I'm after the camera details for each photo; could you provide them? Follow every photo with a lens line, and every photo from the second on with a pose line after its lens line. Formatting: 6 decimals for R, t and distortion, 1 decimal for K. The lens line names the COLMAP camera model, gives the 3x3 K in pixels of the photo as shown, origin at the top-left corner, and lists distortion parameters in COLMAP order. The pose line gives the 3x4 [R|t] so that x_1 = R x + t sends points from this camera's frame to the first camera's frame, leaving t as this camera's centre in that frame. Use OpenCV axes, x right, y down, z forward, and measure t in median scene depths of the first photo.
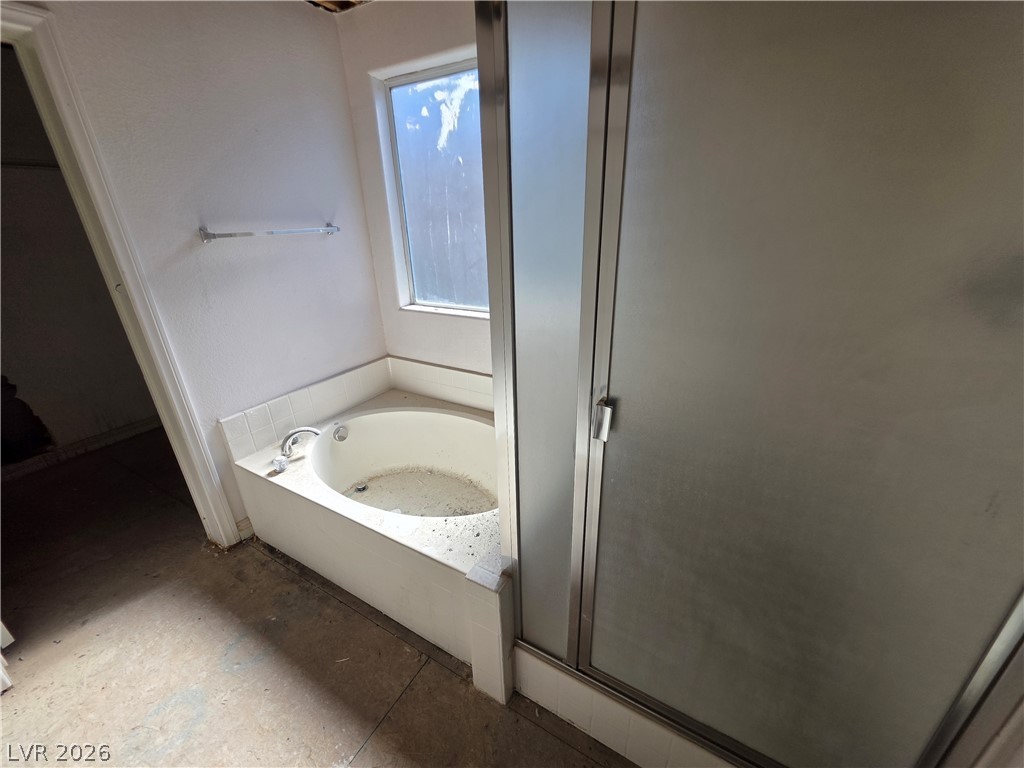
lens RADIAL K [[408.5, 0, 513.8], [0, 408.5, 382.3], [0, 0, 1]] dist [0.002245, -0.000716]
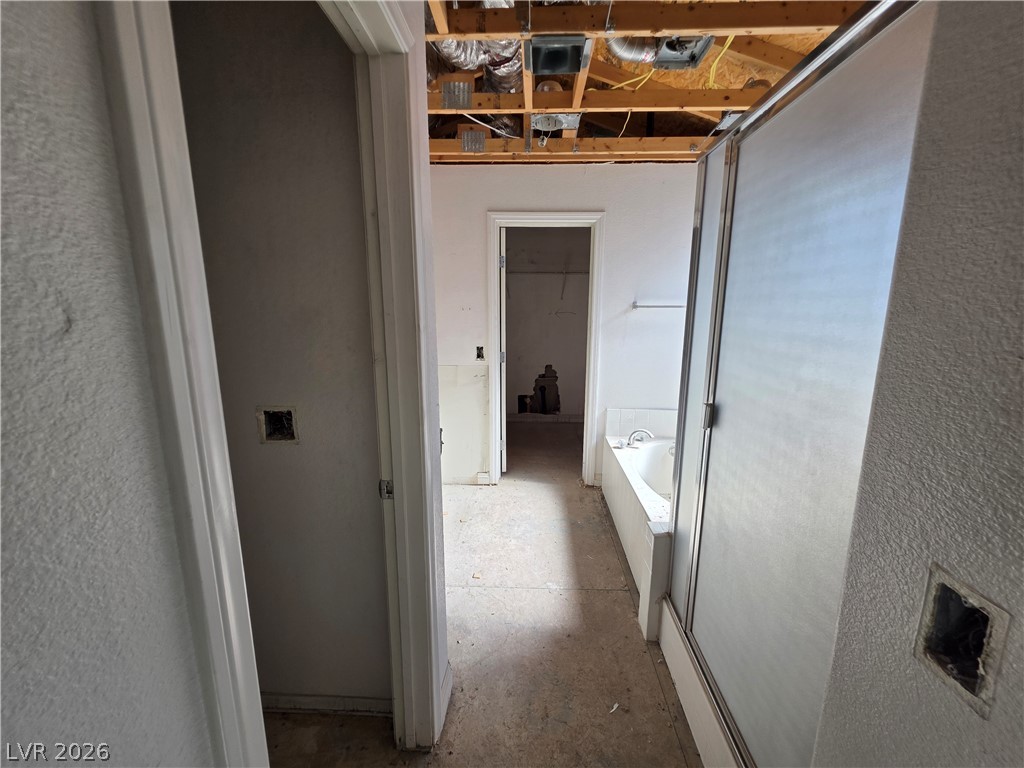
lens RADIAL K [[408.5, 0, 527.4], [0, 408.5, 381.5], [0, 0, 1]] dist [0.002245, -0.000716]
pose [[0.480503, 0.183788, -0.857519, 0.574206], [-0.348684, 0.937224, 0.005489, 0.094567], [0.804696, 0.296365, 0.514423, -0.178891]]
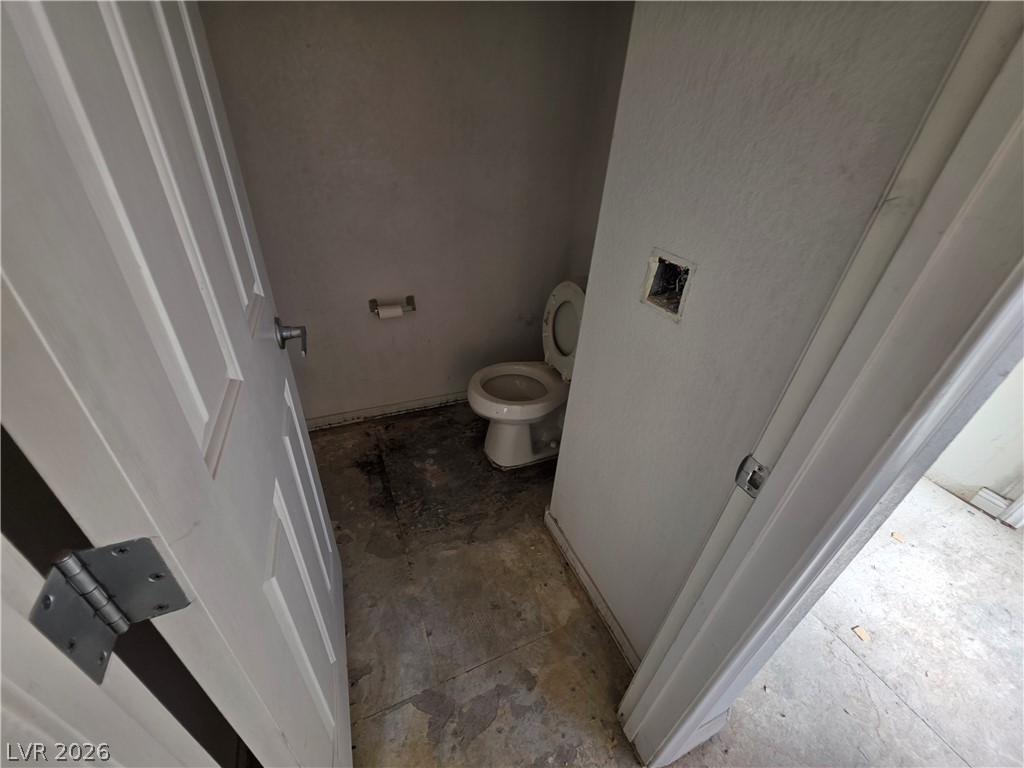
lens RADIAL K [[408.5, 0, 518.1], [0, 408.5, 381.8], [0, 0, 1]] dist [0.002245, -0.000716]
pose [[-0.582550, 0.416243, -0.698124, 0.257178], [-0.367227, 0.631466, 0.682931, 0.130835], [0.725107, 0.654212, -0.215004, -0.091870]]
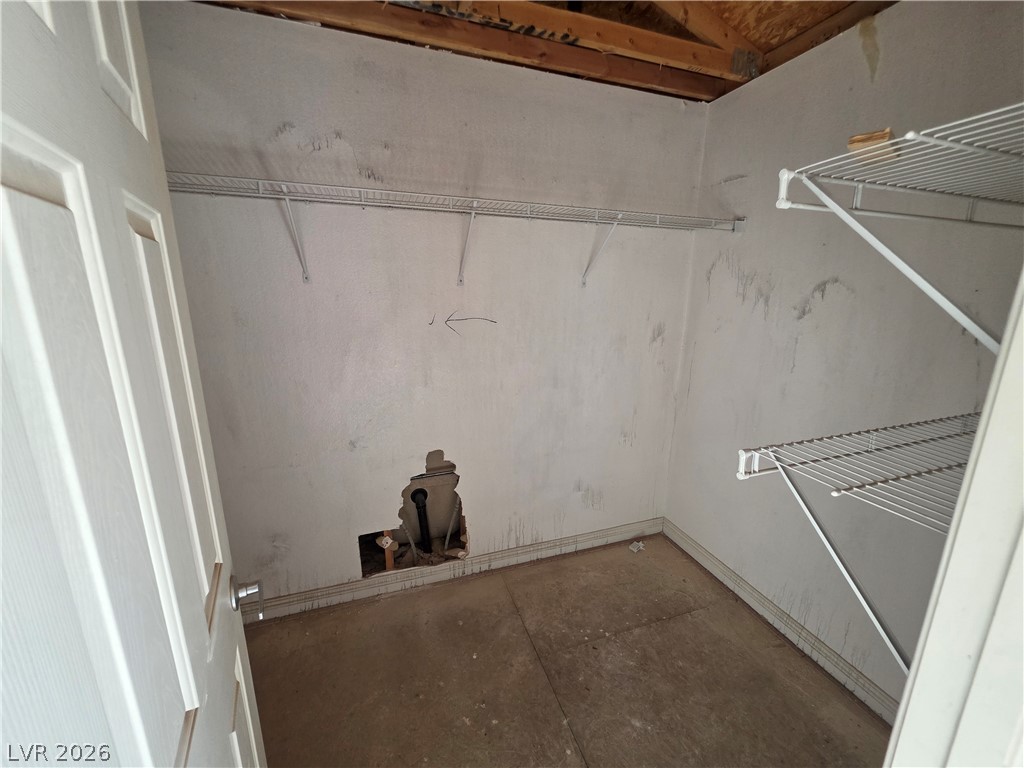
lens RADIAL K [[408.5, 0, 515.7], [0, 408.5, 385.2], [0, 0, 1]] dist [0.002245, -0.000716]
pose [[0.747319, 0.174692, -0.641090, -0.903461], [-0.274047, 0.959974, -0.057872, -0.209427], [0.605320, 0.218937, 0.765281, 0.573719]]
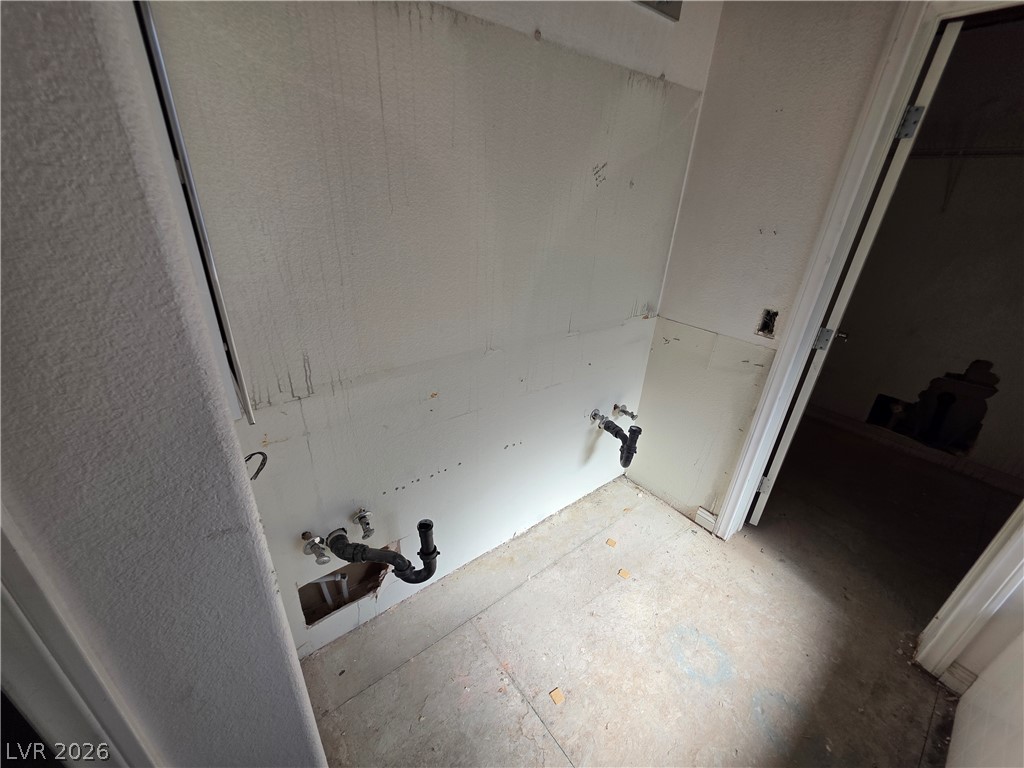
lens RADIAL K [[408.5, 0, 519.5], [0, 408.5, 382.7], [0, 0, 1]] dist [0.002245, -0.000716]
pose [[-0.366766, 0.400389, -0.839744, -0.007650], [-0.397528, 0.748640, 0.530575, -0.097647], [0.841103, 0.528419, -0.115410, 0.220730]]
